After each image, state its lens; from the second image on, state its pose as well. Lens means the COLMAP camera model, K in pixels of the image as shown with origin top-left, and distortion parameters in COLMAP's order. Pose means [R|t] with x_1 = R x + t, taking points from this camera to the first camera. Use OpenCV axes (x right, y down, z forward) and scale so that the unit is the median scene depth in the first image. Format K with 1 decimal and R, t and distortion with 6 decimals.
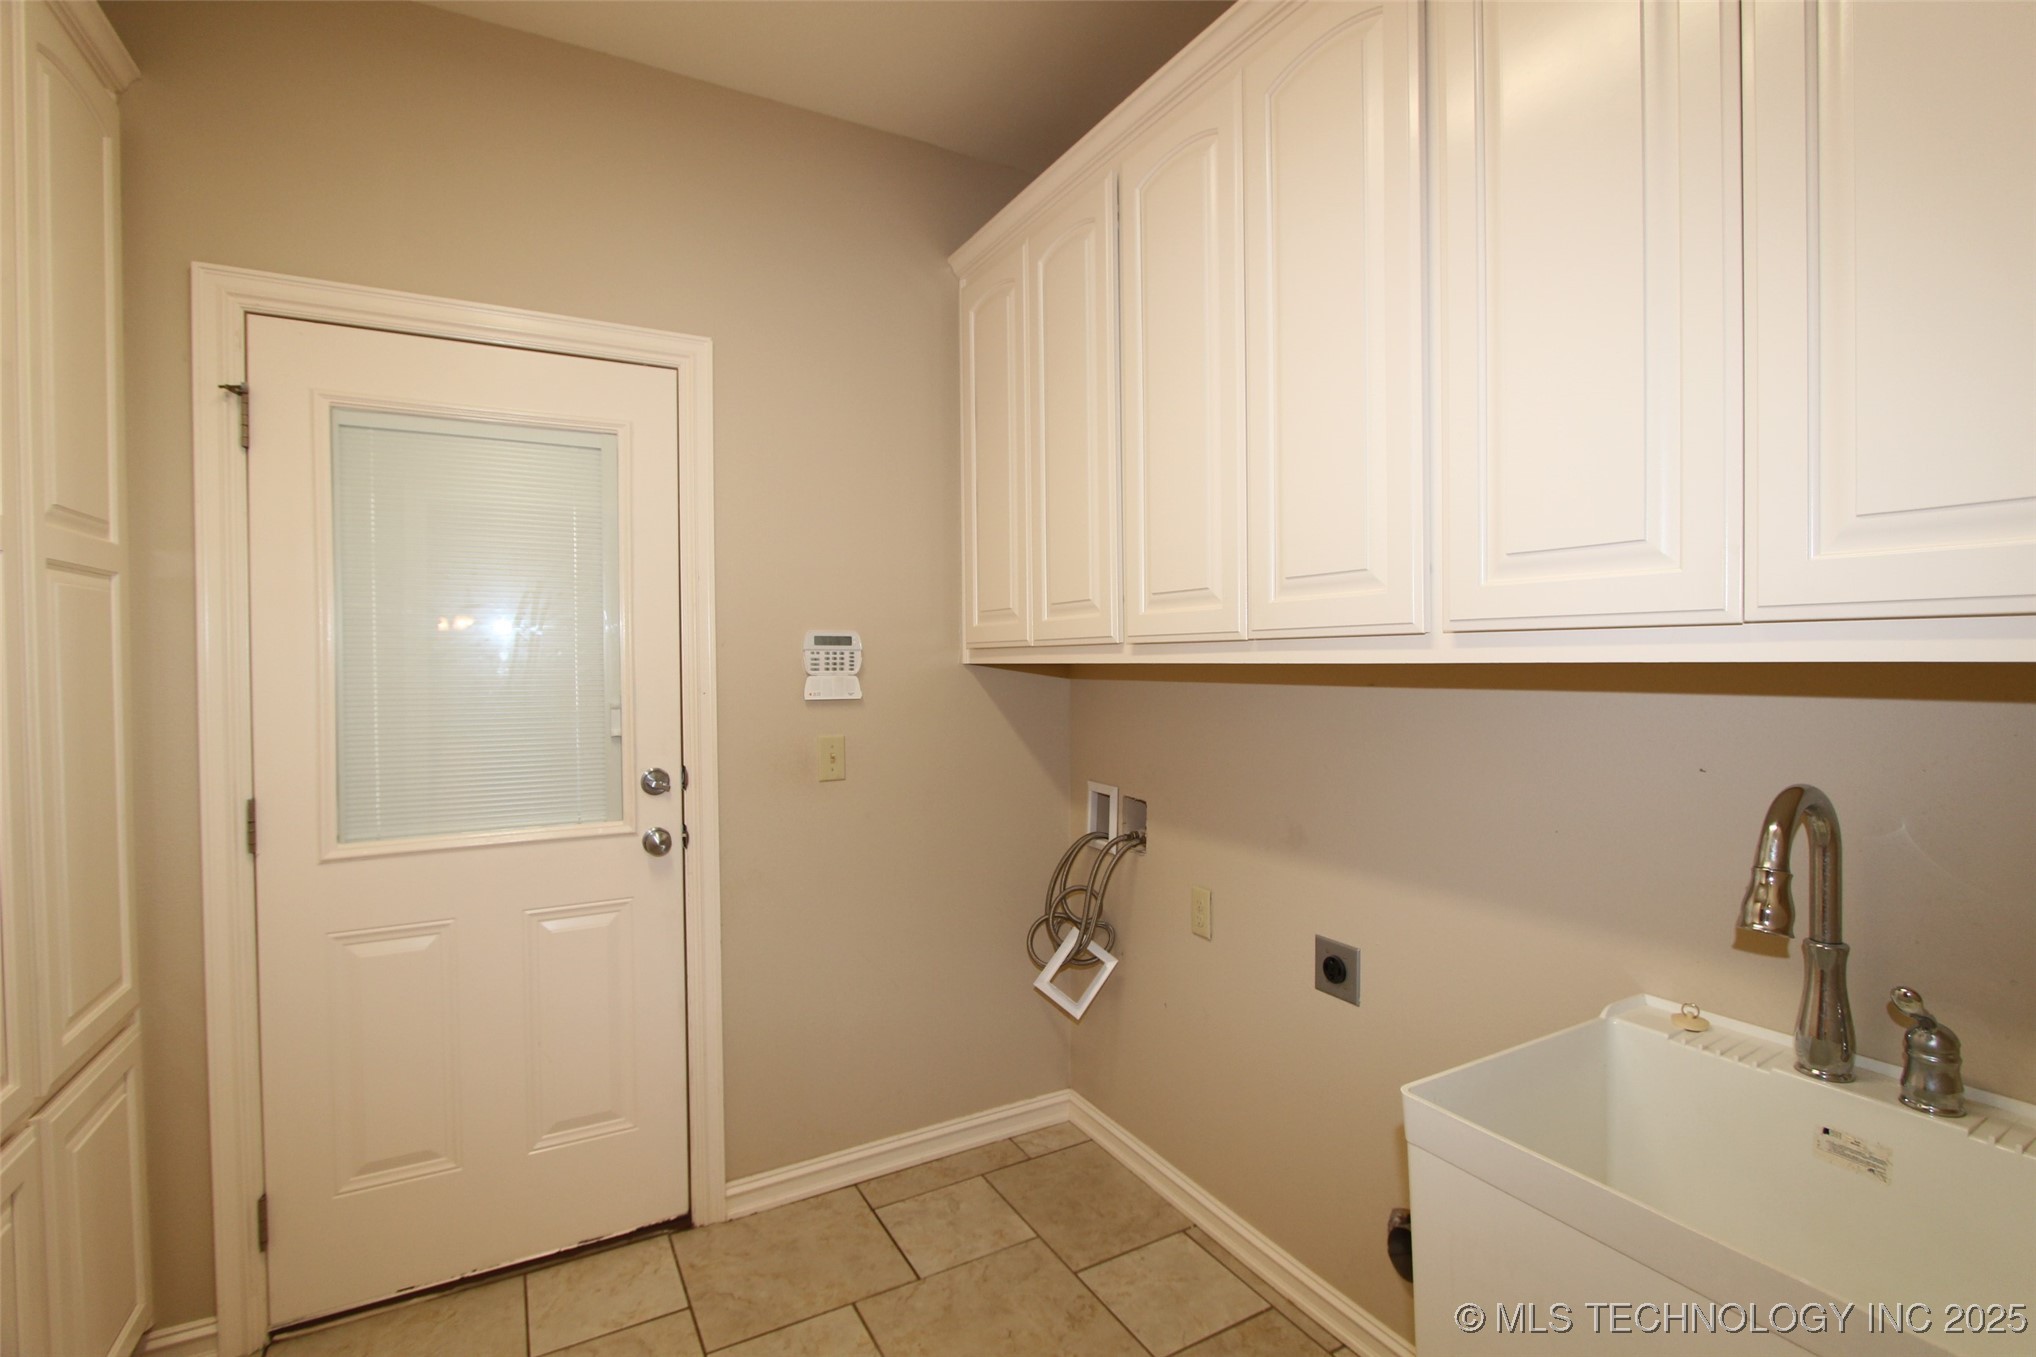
lens RADIAL K [[934.1, 0, 1016.9], [0, 934.1, 674.8], [0, 0, 1]] dist [-0.014490, 0.001647]
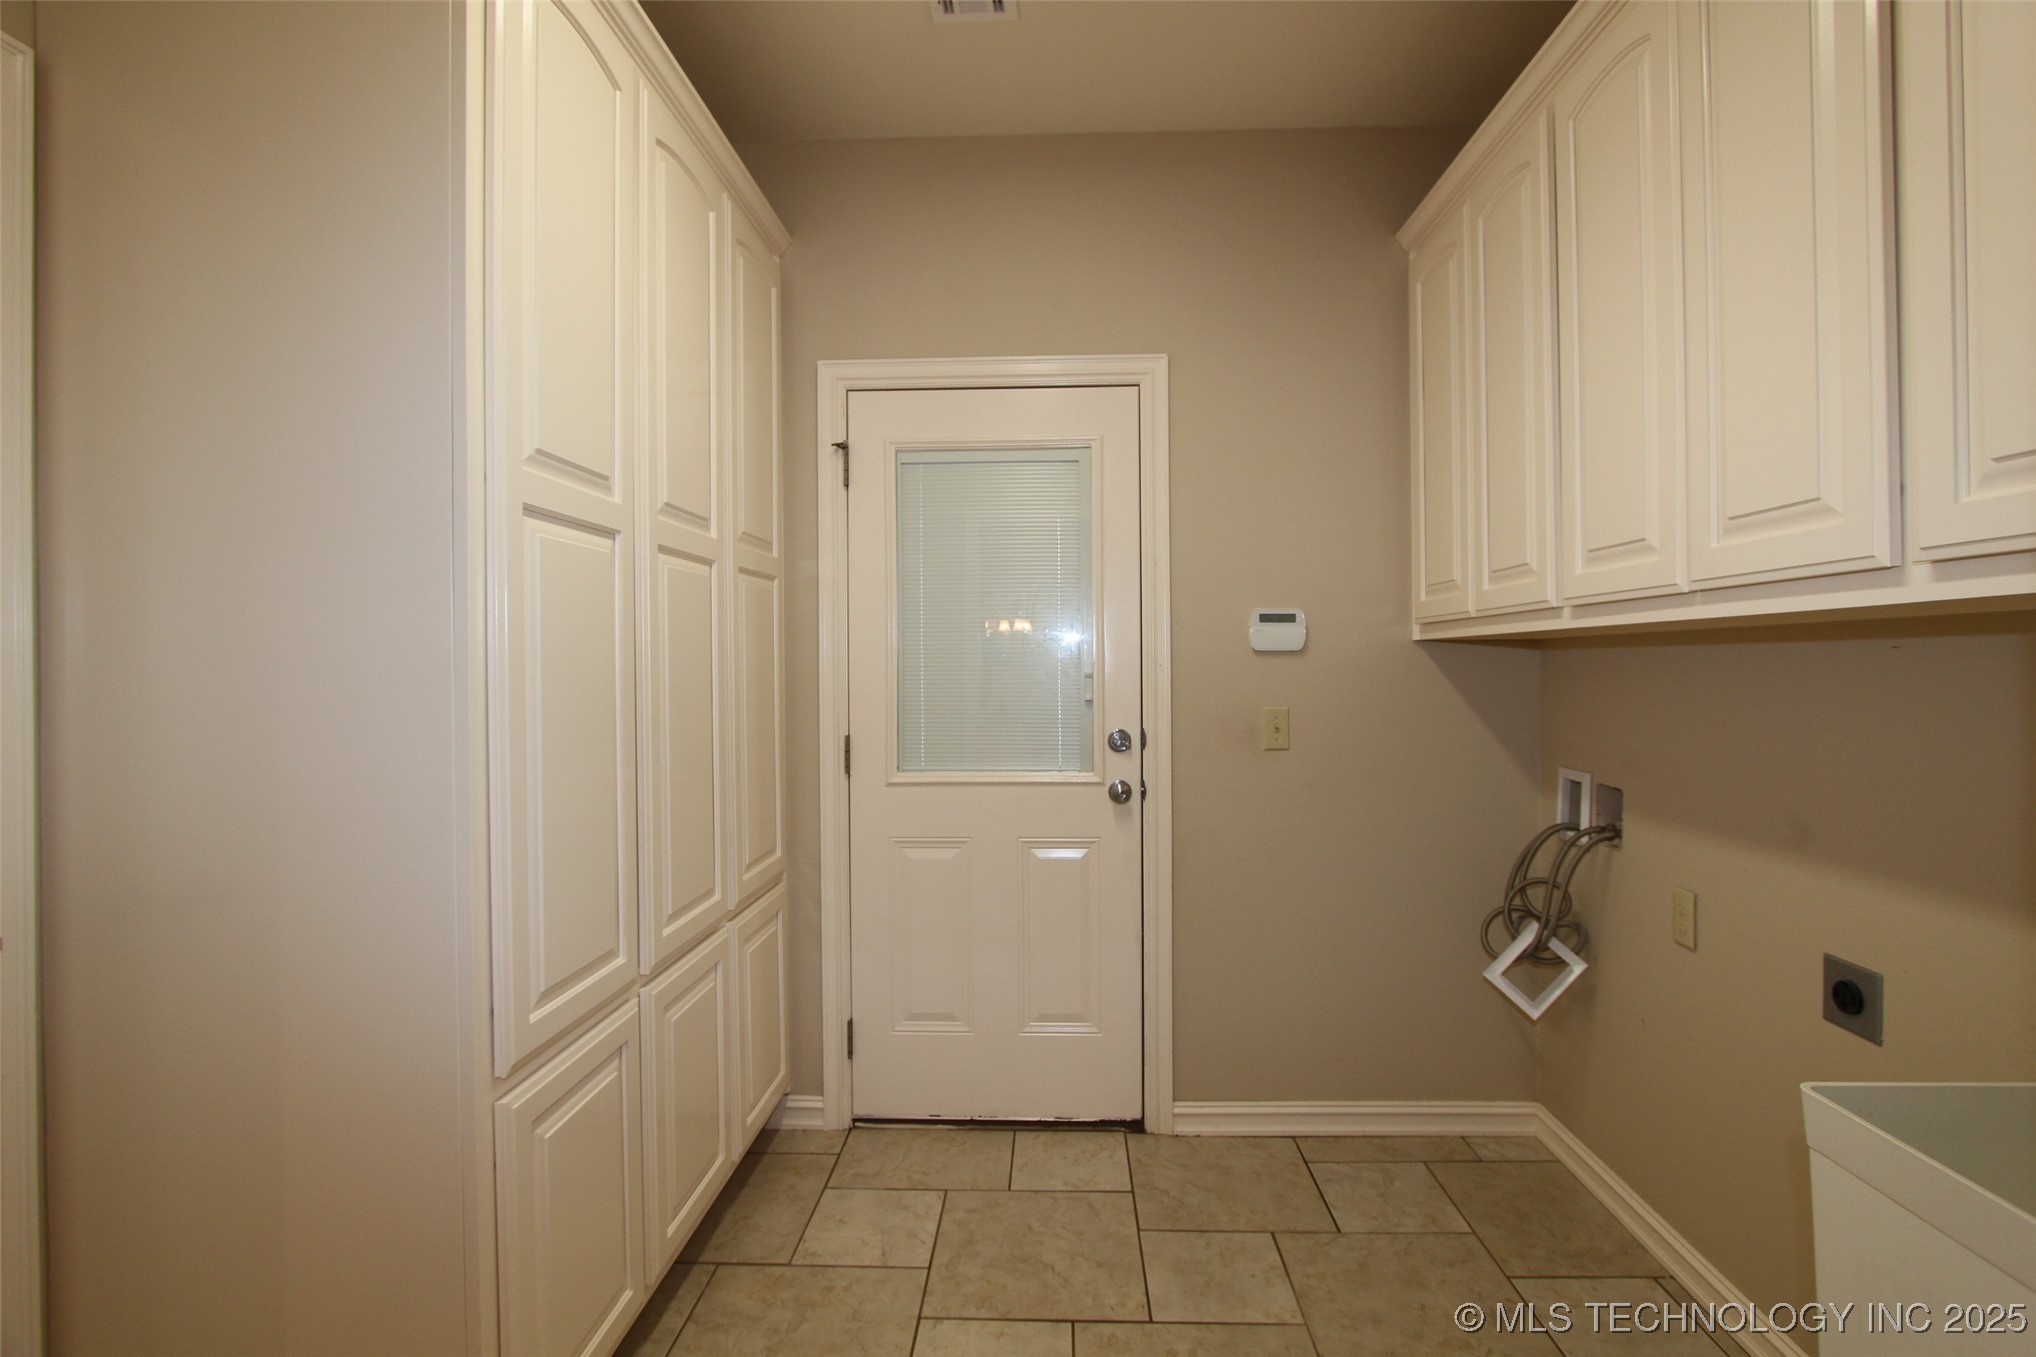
lens RADIAL K [[934.1, 0, 1025.8], [0, 934.1, 673.7], [0, 0, 1]] dist [-0.014490, 0.001647]
pose [[0.853136, 0.007922, -0.521628, 0.133592], [-0.011165, 0.999933, -0.003075, 0.038981], [0.521569, 0.008447, 0.853167, -0.067287]]
